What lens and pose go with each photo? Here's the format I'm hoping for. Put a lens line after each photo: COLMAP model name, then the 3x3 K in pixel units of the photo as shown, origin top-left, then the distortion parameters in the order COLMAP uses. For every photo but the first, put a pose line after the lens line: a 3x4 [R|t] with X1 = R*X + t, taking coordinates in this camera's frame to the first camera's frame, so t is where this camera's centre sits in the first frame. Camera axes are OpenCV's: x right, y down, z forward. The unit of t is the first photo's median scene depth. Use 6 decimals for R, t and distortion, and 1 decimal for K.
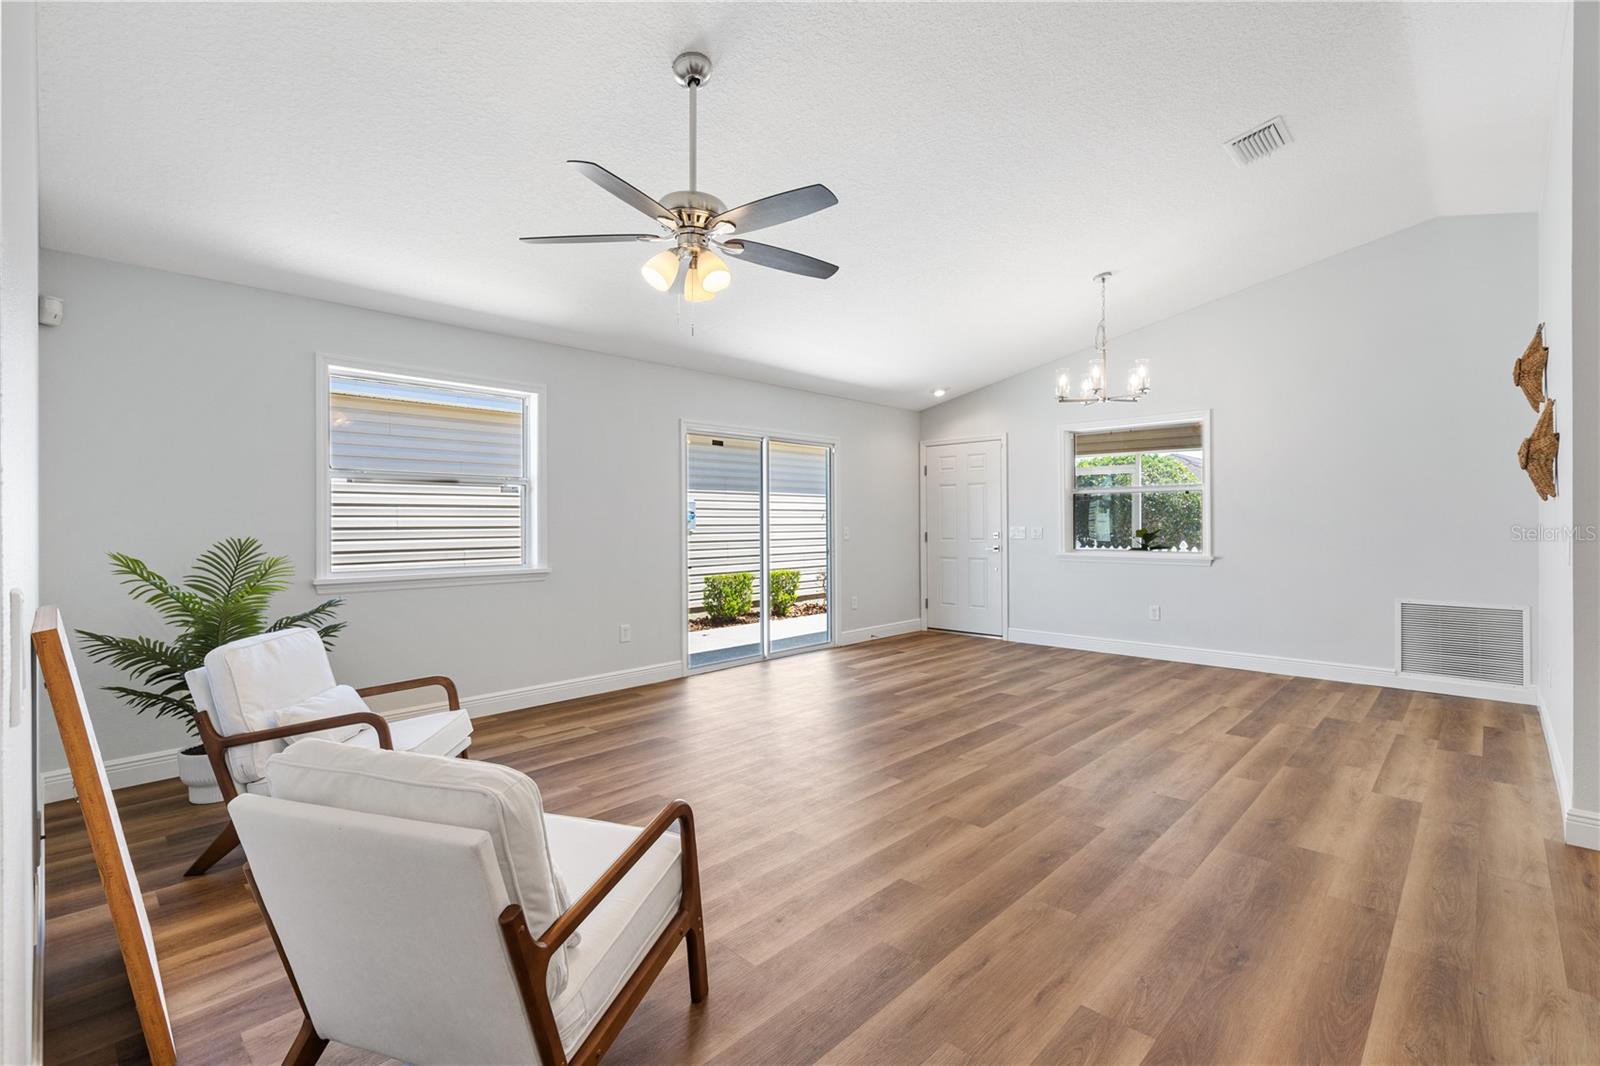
lens RADIAL K [[721.1, 0, 799.9], [0, 721.1, 524.0], [0, 0, 1]] dist [0.000029, -0.000315]
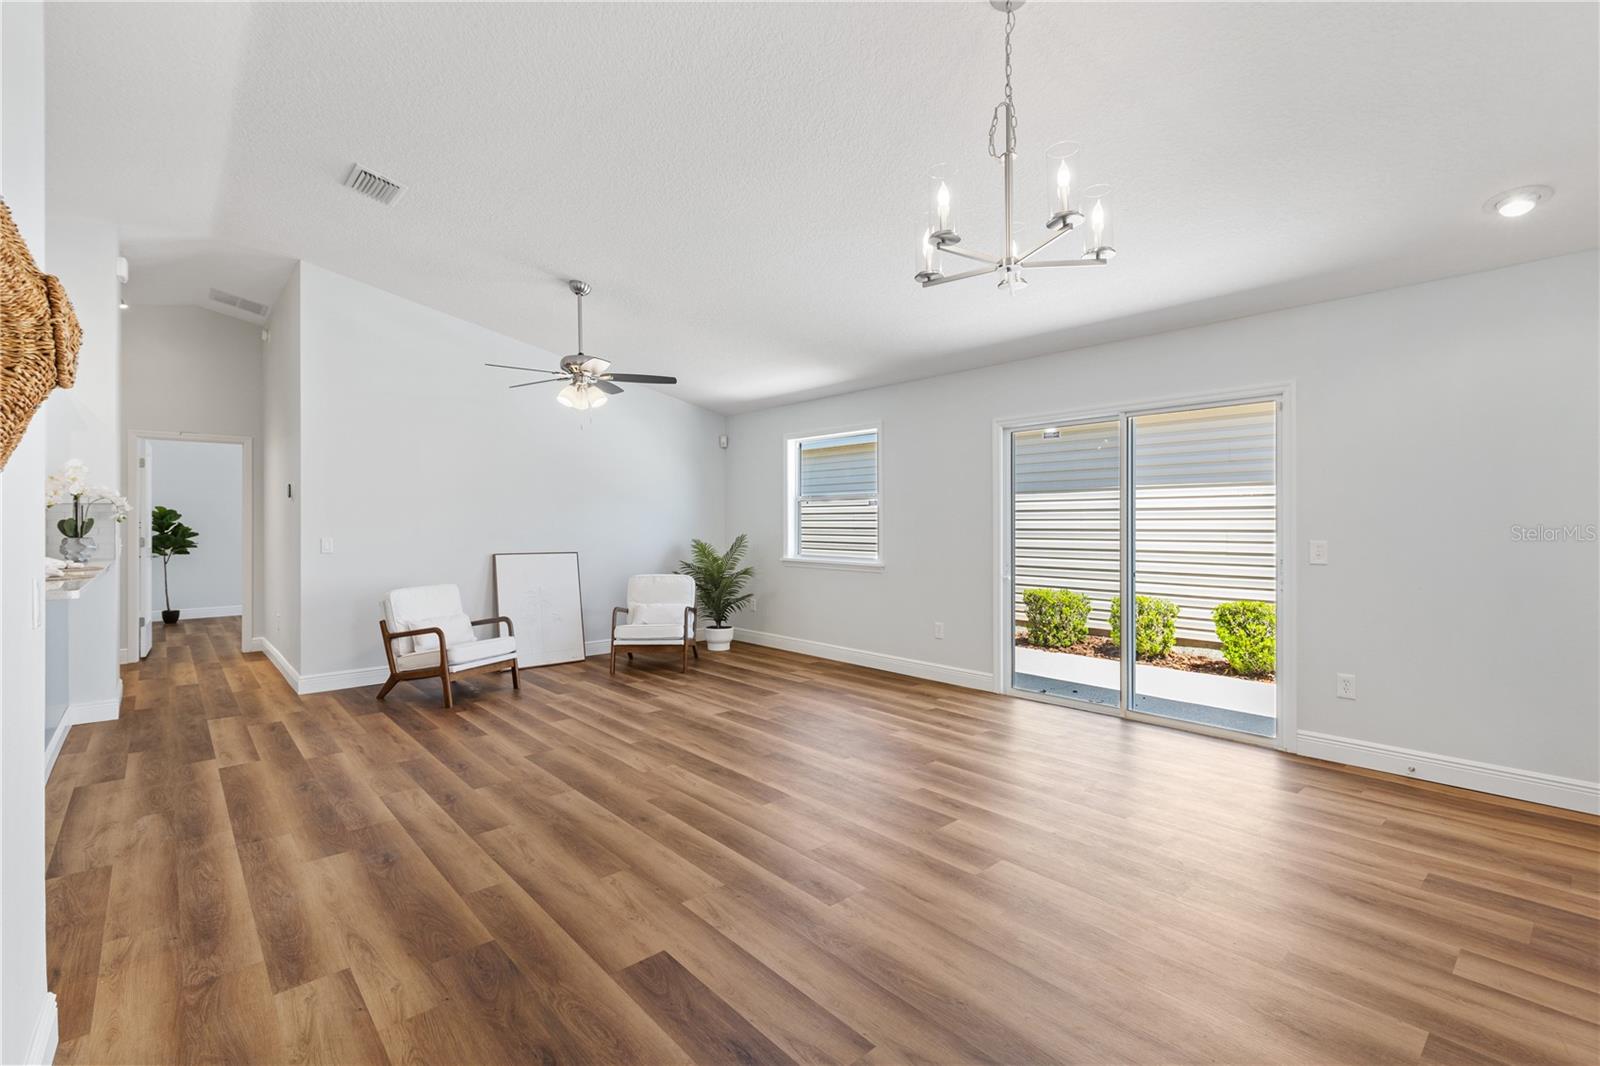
lens RADIAL K [[723.5, 0, 802.9], [0, 723.5, 522.6], [0, 0, 1]] dist [0.003652, -0.000048]
pose [[-0.080007, 0.004674, -0.996783, 1.236192], [0.002530, 0.999987, 0.004486, -0.020978], [0.996791, -0.002163, -0.080018, 1.284004]]
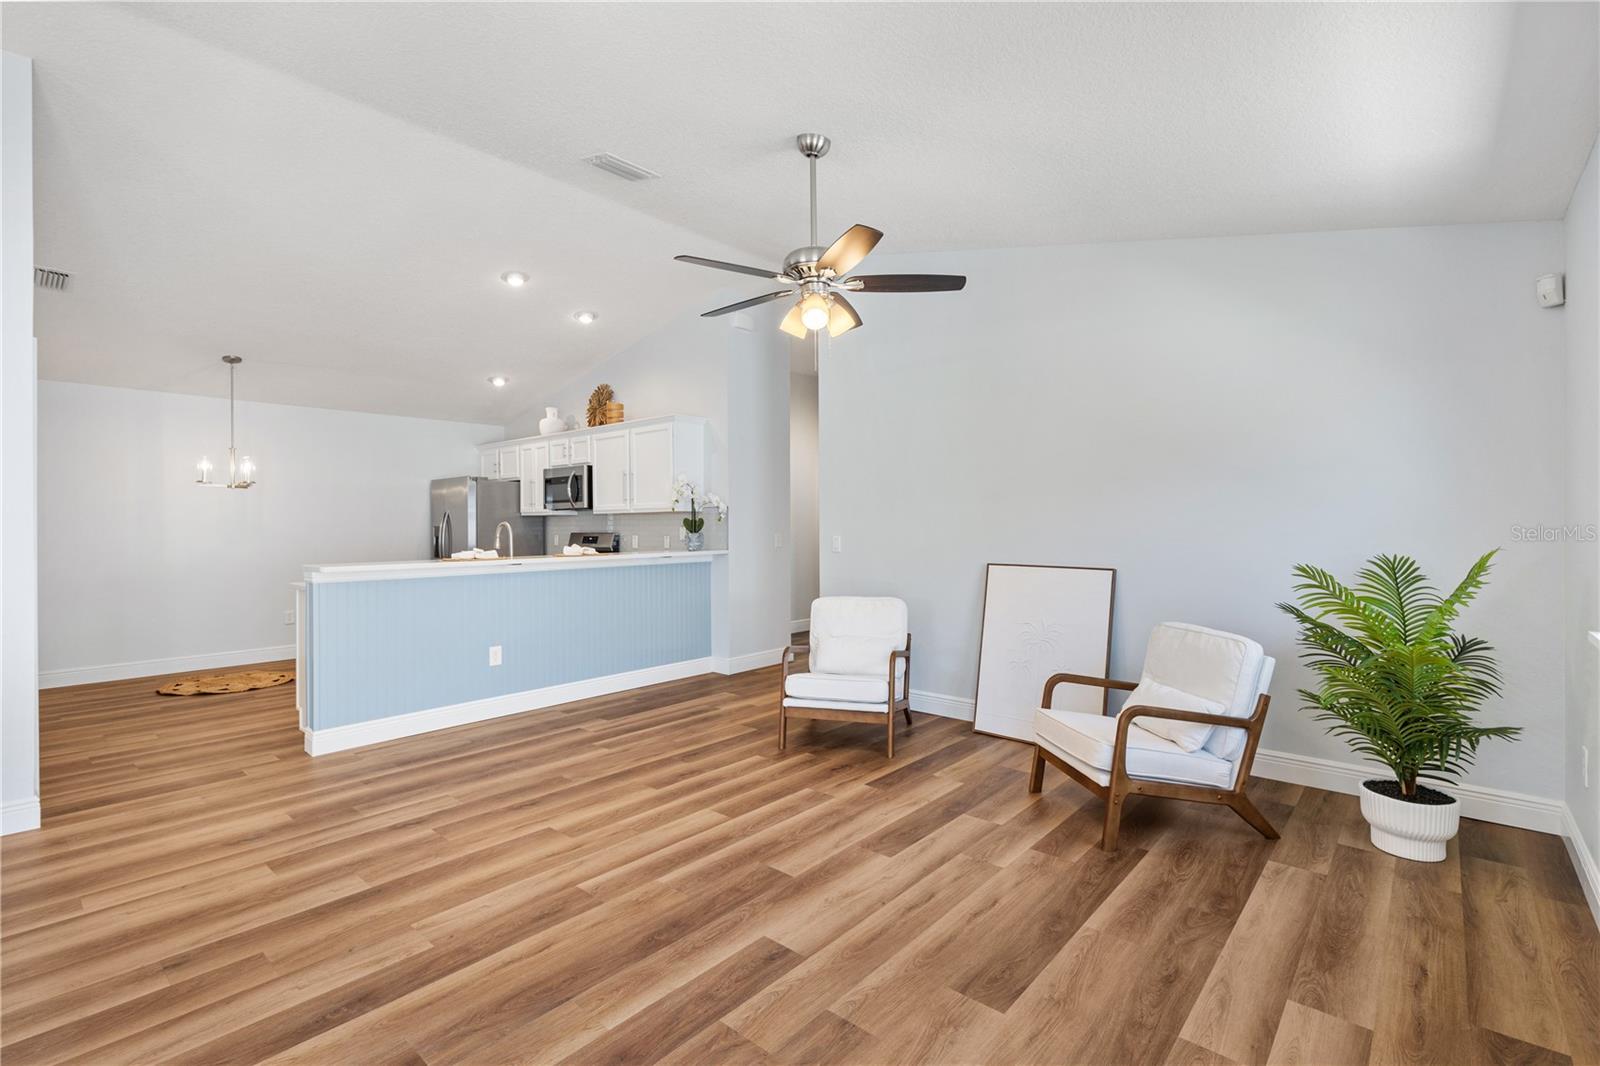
lens RADIAL K [[723.5, 0, 802.9], [0, 723.5, 522.6], [0, 0, 1]] dist [0.003652, -0.000048]
pose [[-0.998882, 0.010535, -0.046085, -0.054220], [0.010592, 0.999943, -0.000974, -0.011405], [0.046072, -0.001461, -0.998937, 1.617915]]
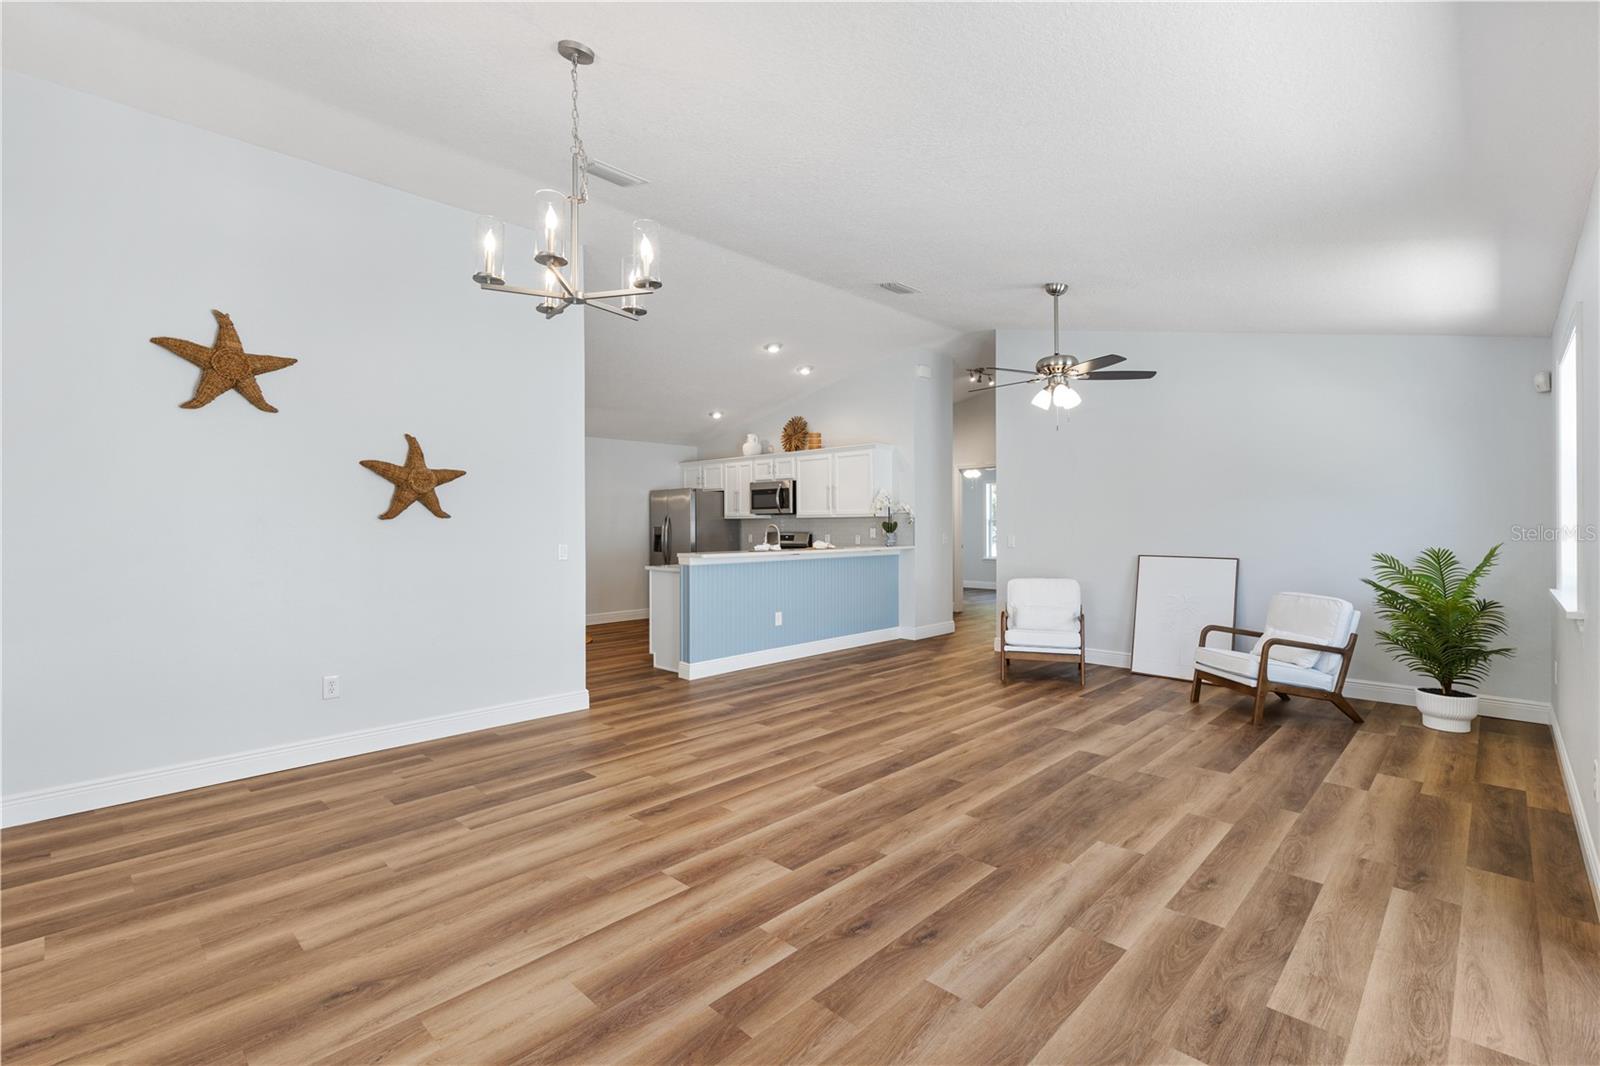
lens RADIAL K [[712.8, 0, 804.8], [0, 712.8, 523.6], [0, 0, 1]] dist [0.008246, 0.000544]
pose [[-0.999967, 0.007983, 0.001365, 0.370664], [0.007982, 0.999968, -0.000696, -0.020597], [-0.001370, -0.000685, -0.999999, 2.113148]]
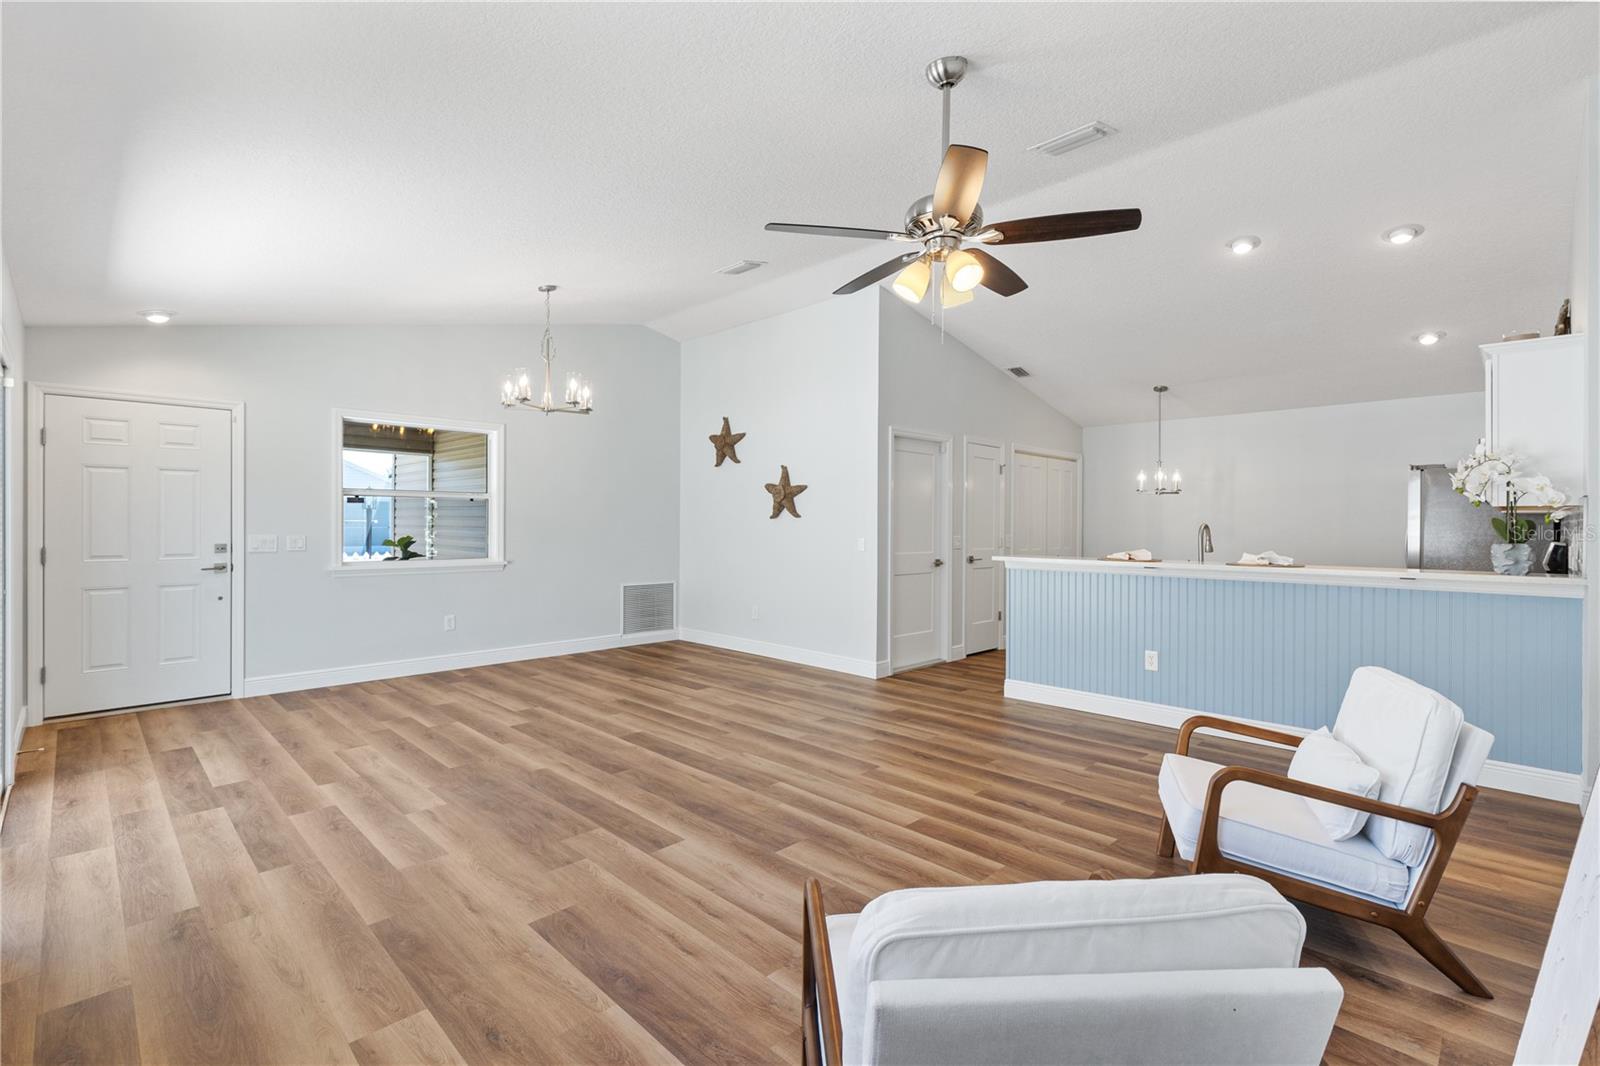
lens RADIAL K [[721.8, 0, 815.1], [0, 721.8, 522.6], [0, 0, 1]] dist [0.002651, 0.001068]
pose [[0.006723, 0.006979, 0.999953, -0.834989], [-0.002675, 0.999972, -0.006961, -0.010756], [-0.999974, -0.002628, 0.006742, 0.871112]]
